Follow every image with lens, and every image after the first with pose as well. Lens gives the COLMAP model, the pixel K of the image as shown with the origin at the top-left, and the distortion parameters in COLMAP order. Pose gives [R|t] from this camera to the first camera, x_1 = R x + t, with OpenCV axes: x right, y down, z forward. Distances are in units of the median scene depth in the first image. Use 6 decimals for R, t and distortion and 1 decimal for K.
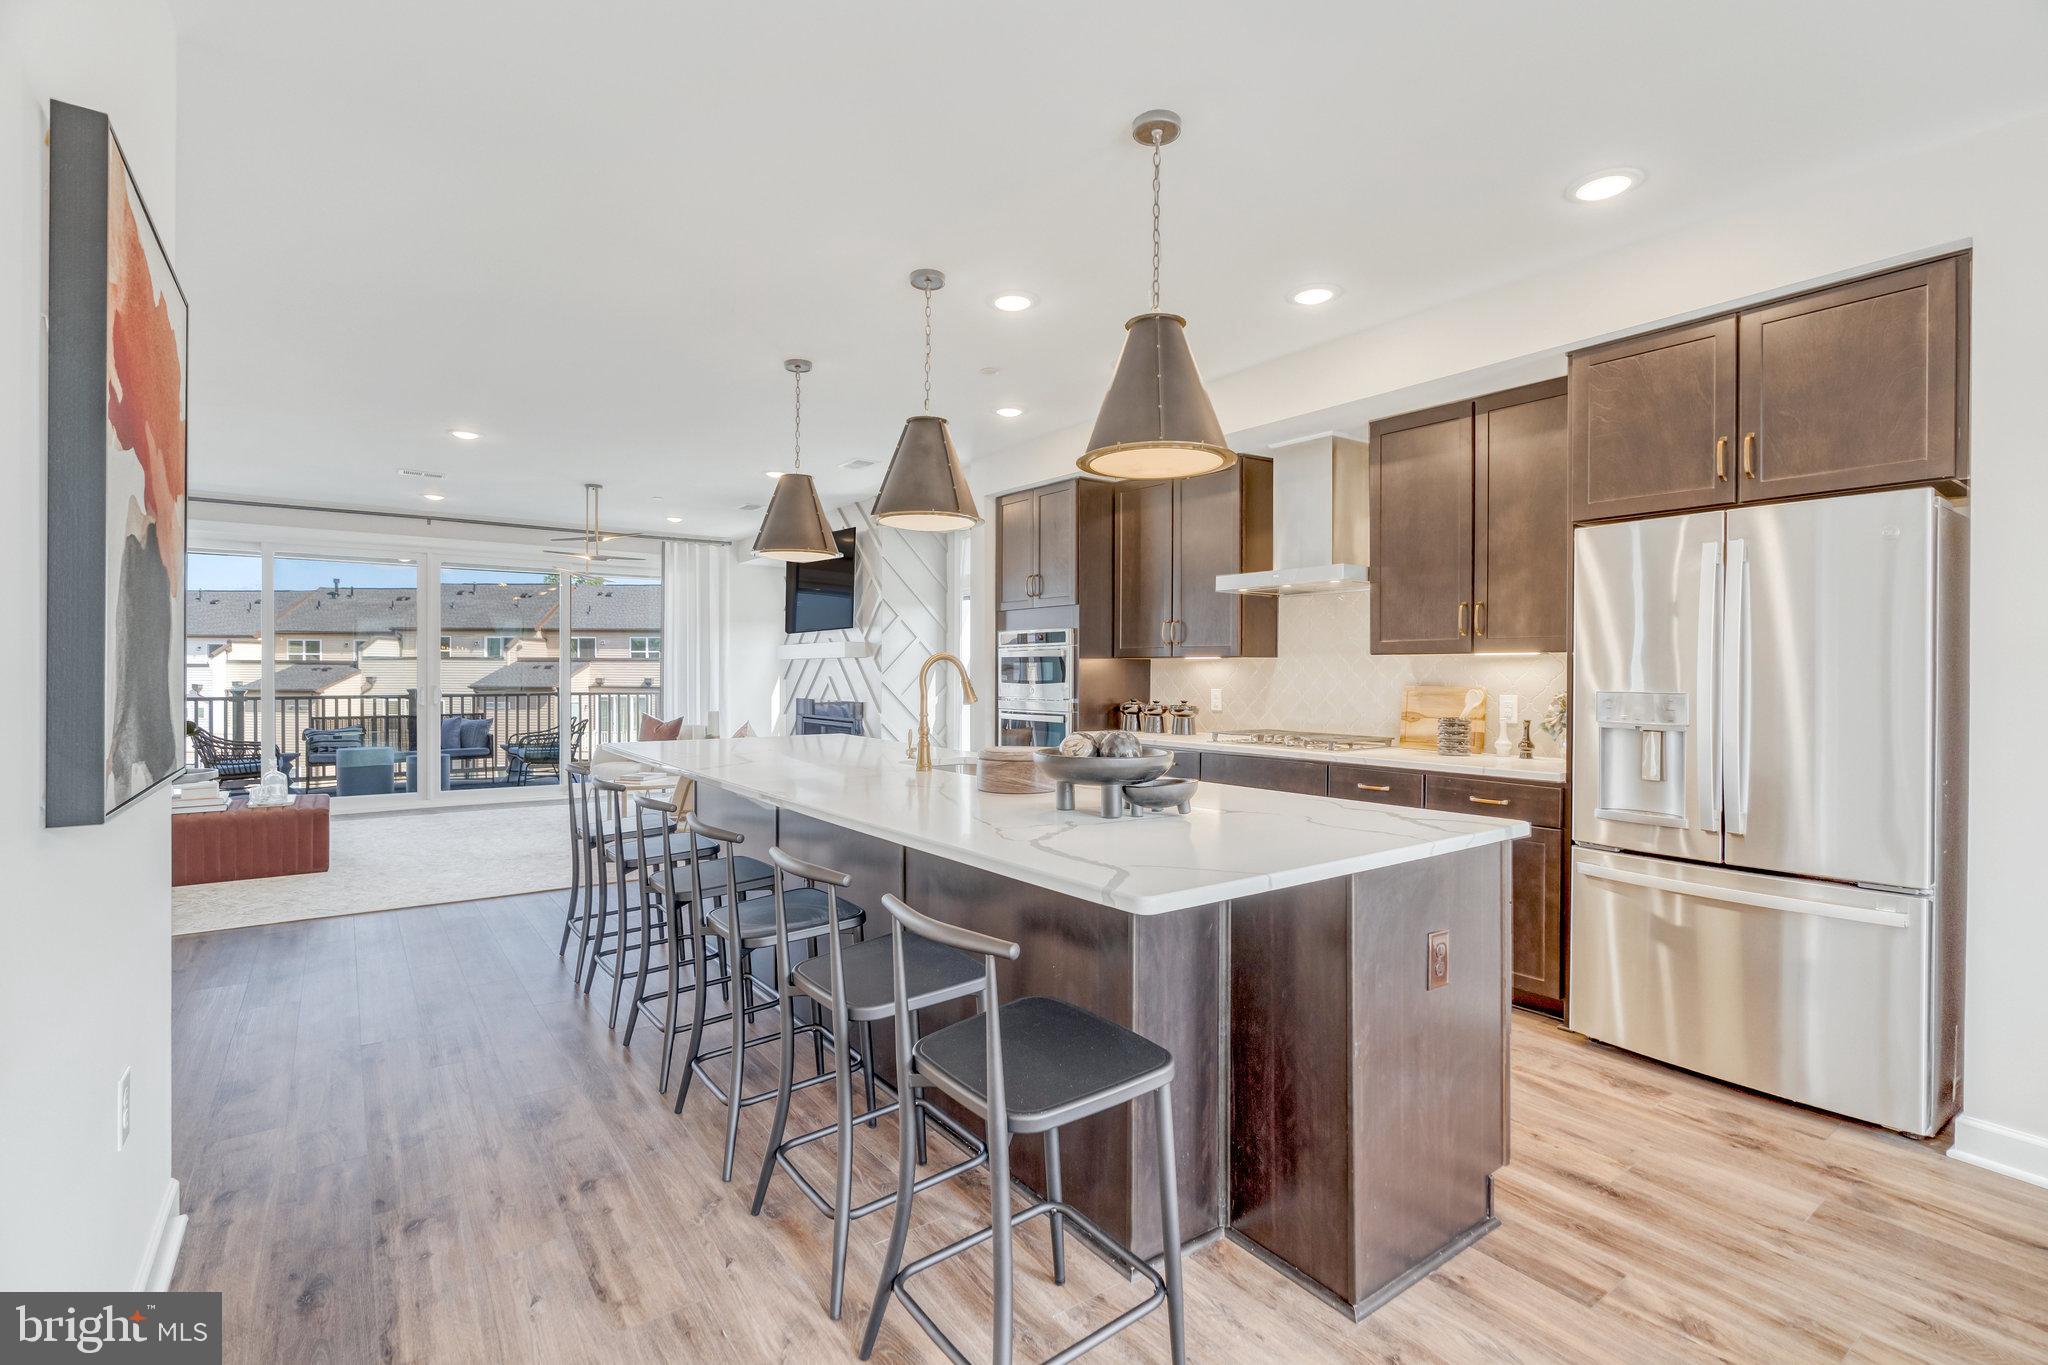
lens RADIAL K [[933.3, 0, 1039.1], [0, 933.3, 672.8], [0, 0, 1]] dist [-0.003420, 0.000548]
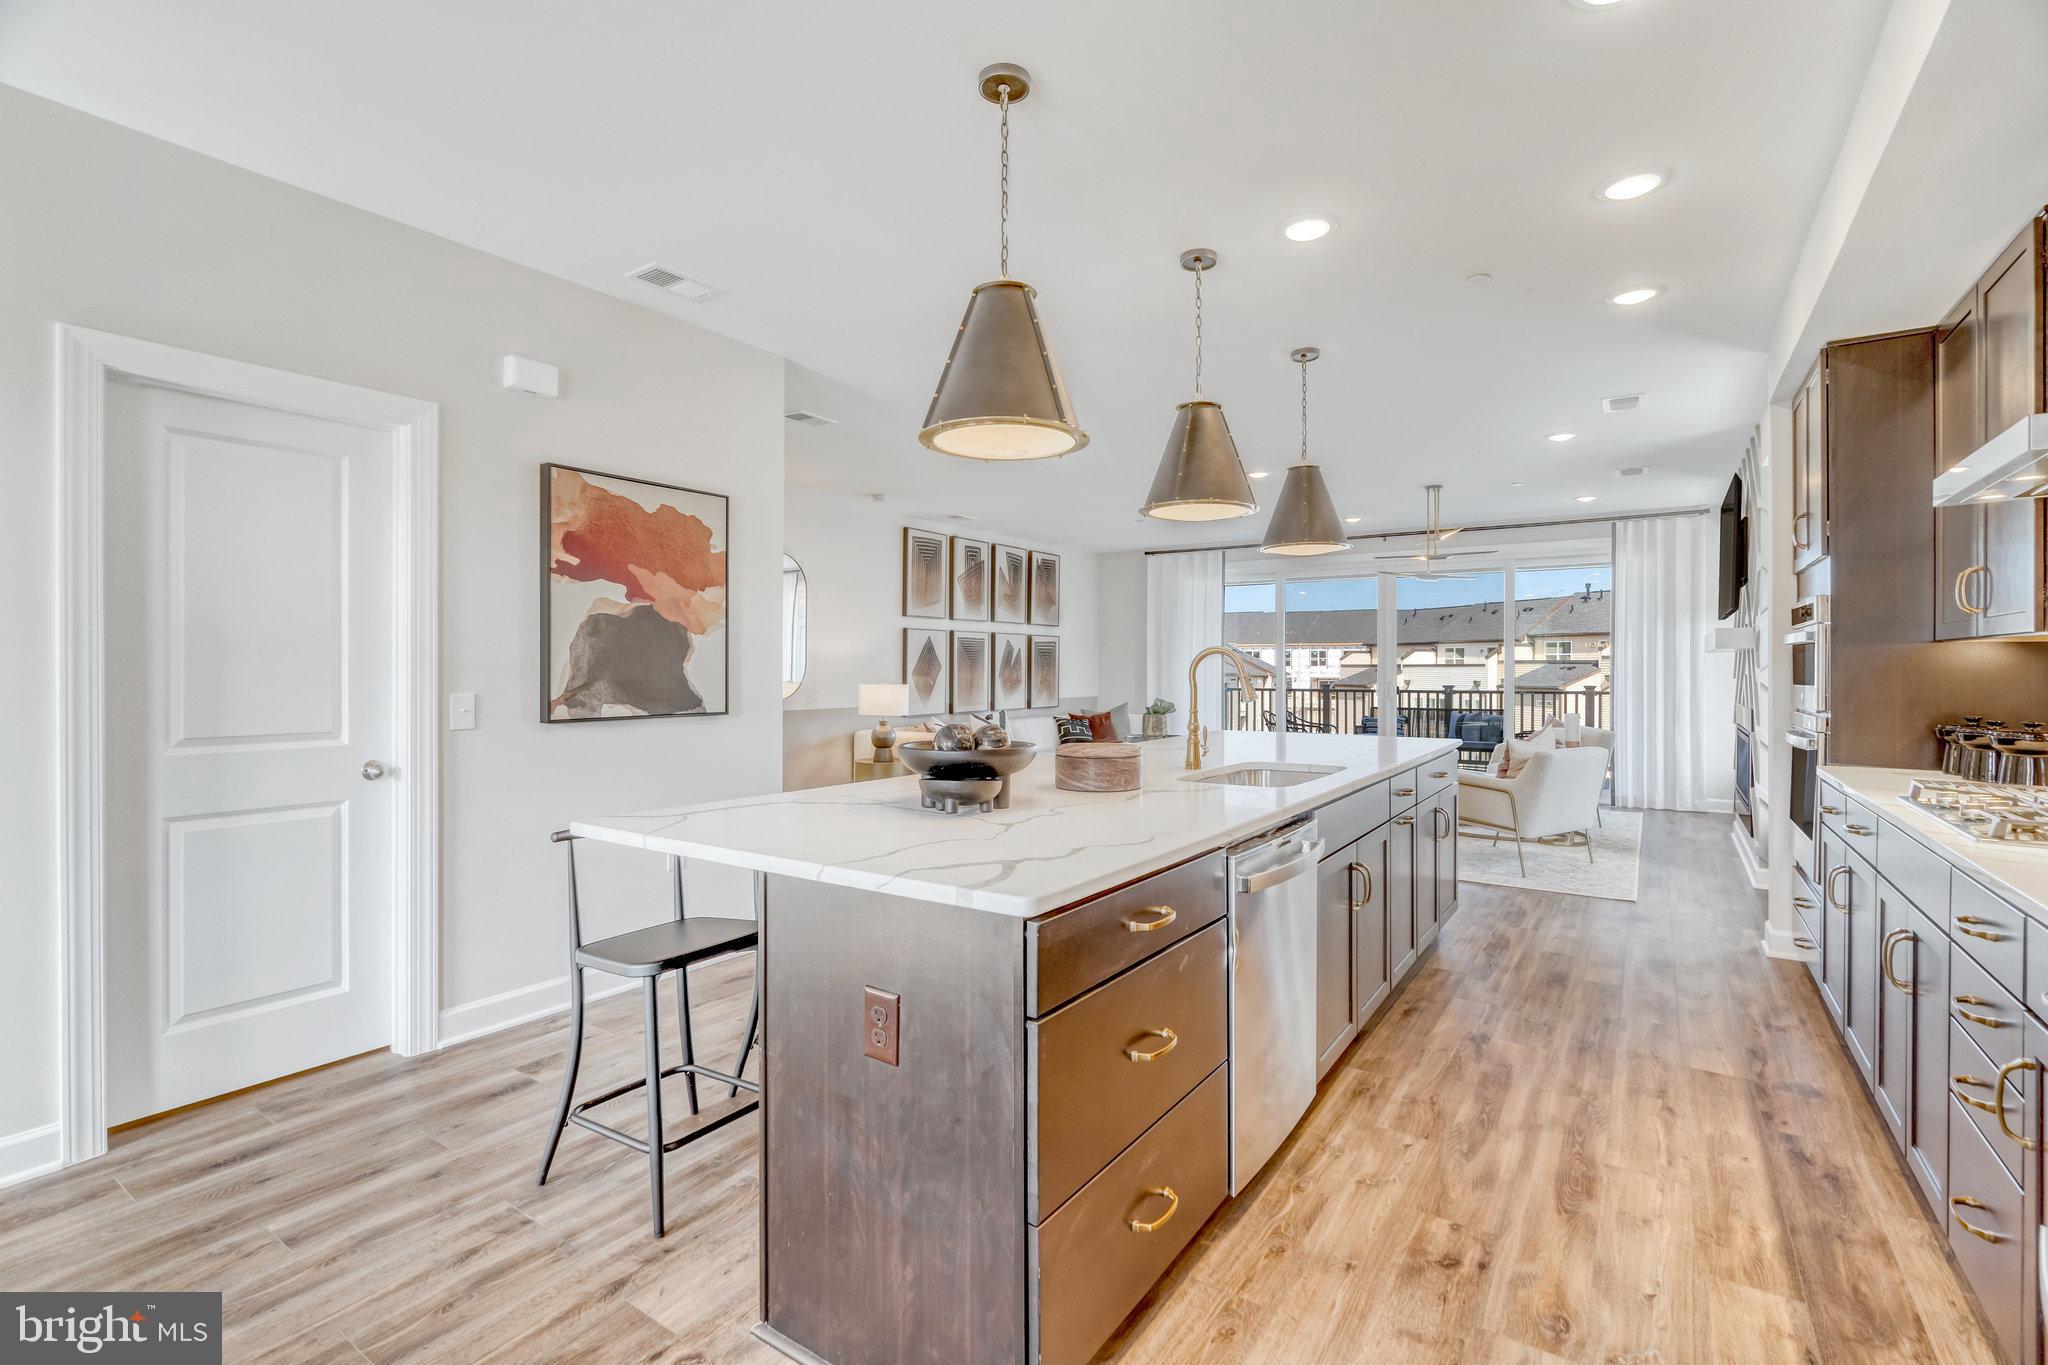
lens RADIAL K [[933.3, 0, 1026.2], [0, 933.3, 675.8], [0, 0, 1]] dist [-0.003420, 0.000548]
pose [[0.335298, 0.004945, -0.942099, 0.213631], [-0.000315, 0.999987, 0.005137, 0.000770], [0.942112, -0.001426, 0.335295, 0.148738]]
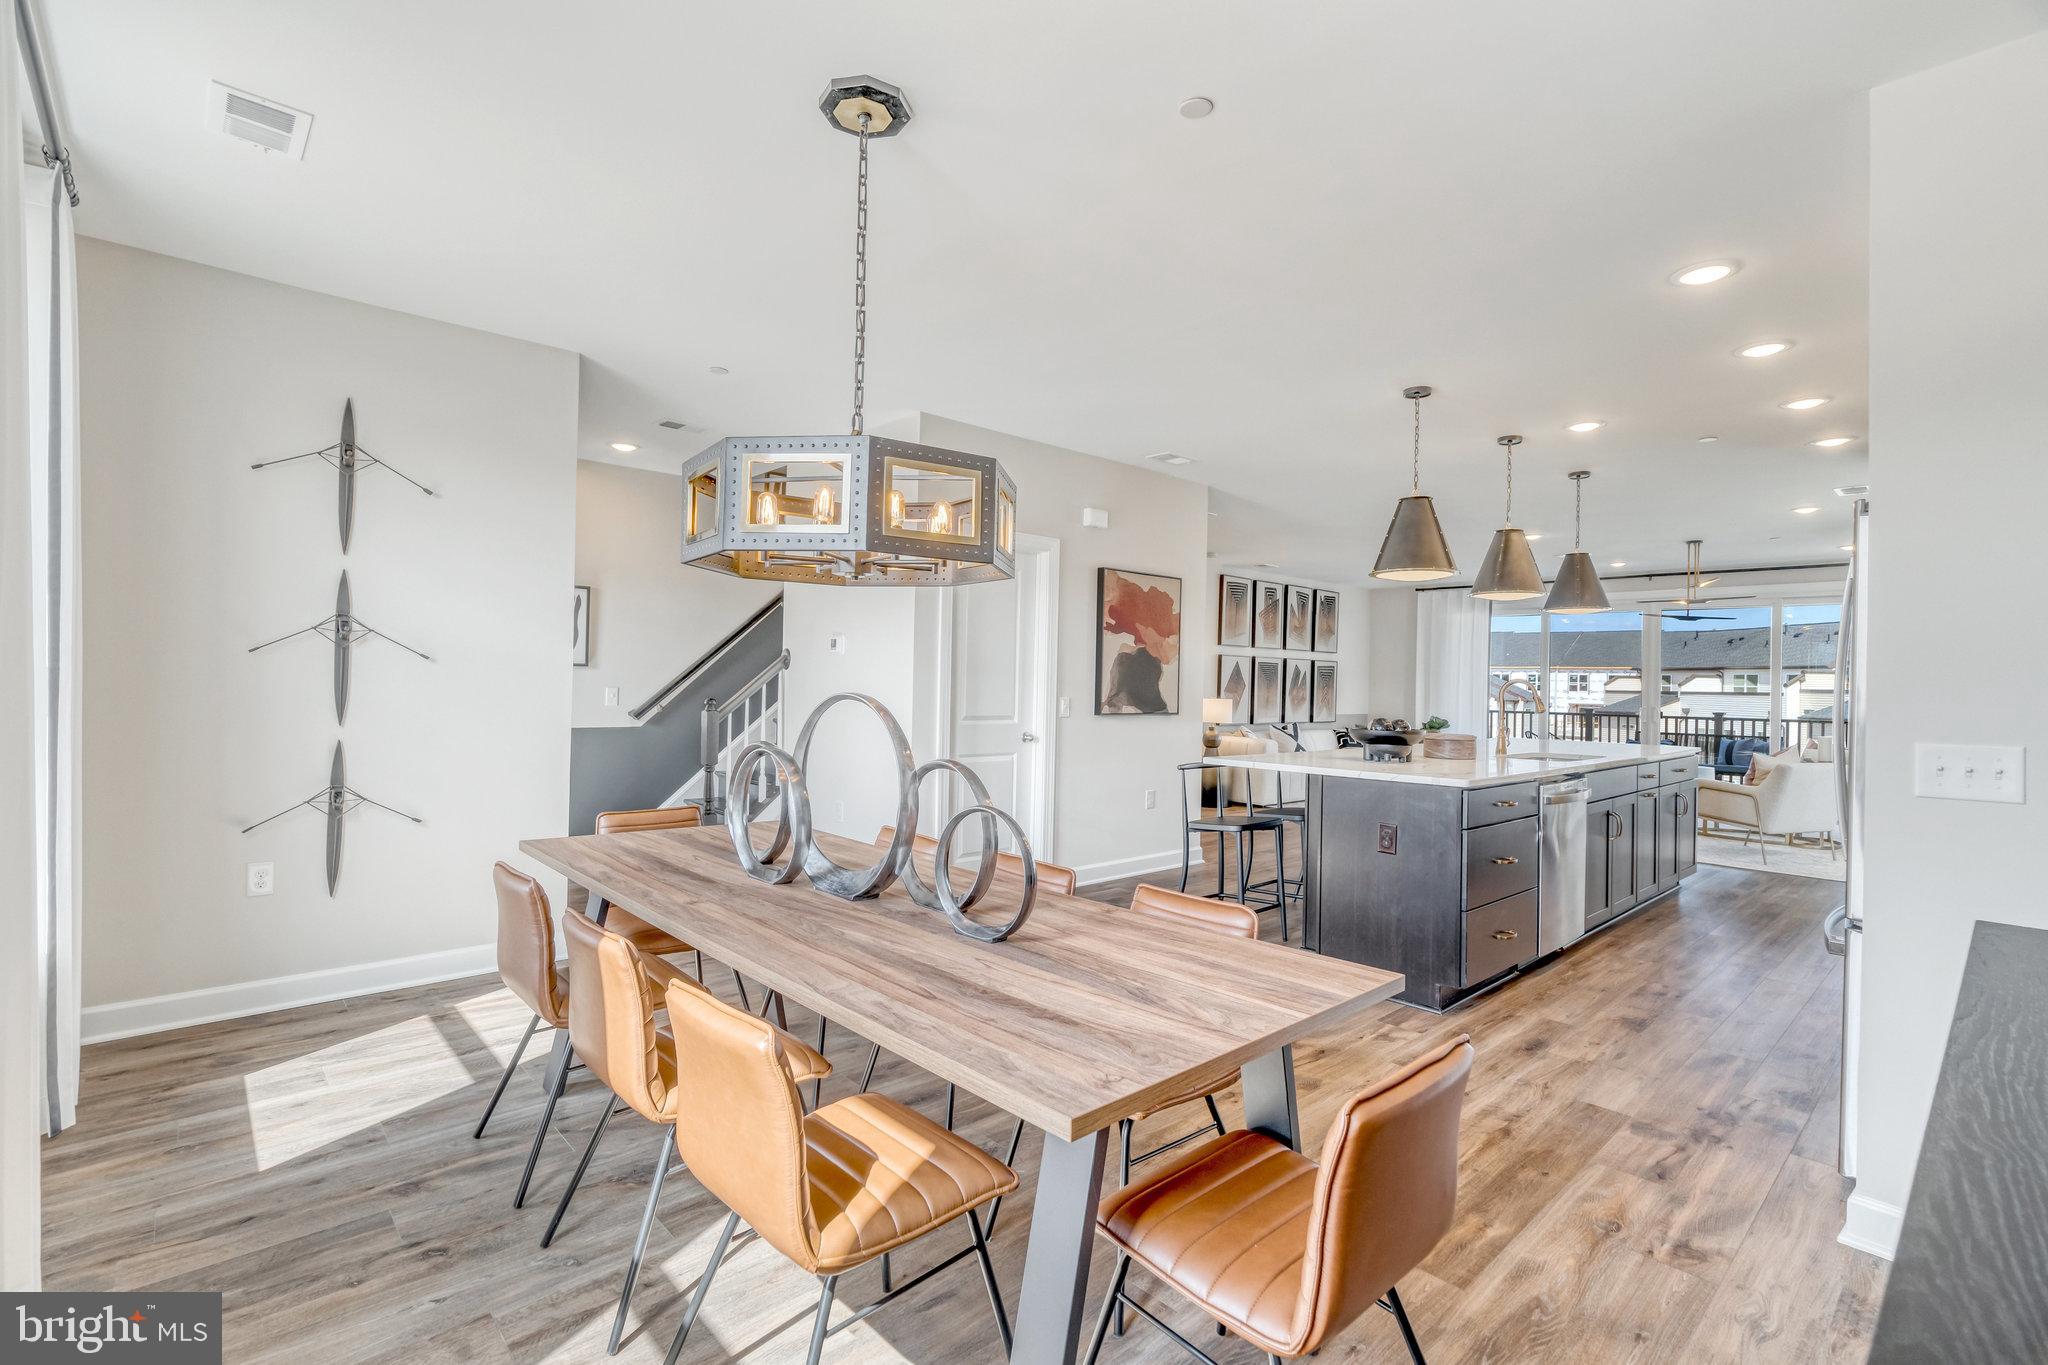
lens RADIAL K [[933.3, 0, 1031.8], [0, 933.3, 681.3], [0, 0, 1]] dist [-0.003420, 0.000548]
pose [[0.115278, -0.002250, -0.993331, 0.391279], [-0.020327, 0.999783, -0.004623, 0.001596], [0.993125, 0.020725, 0.115208, 0.009884]]
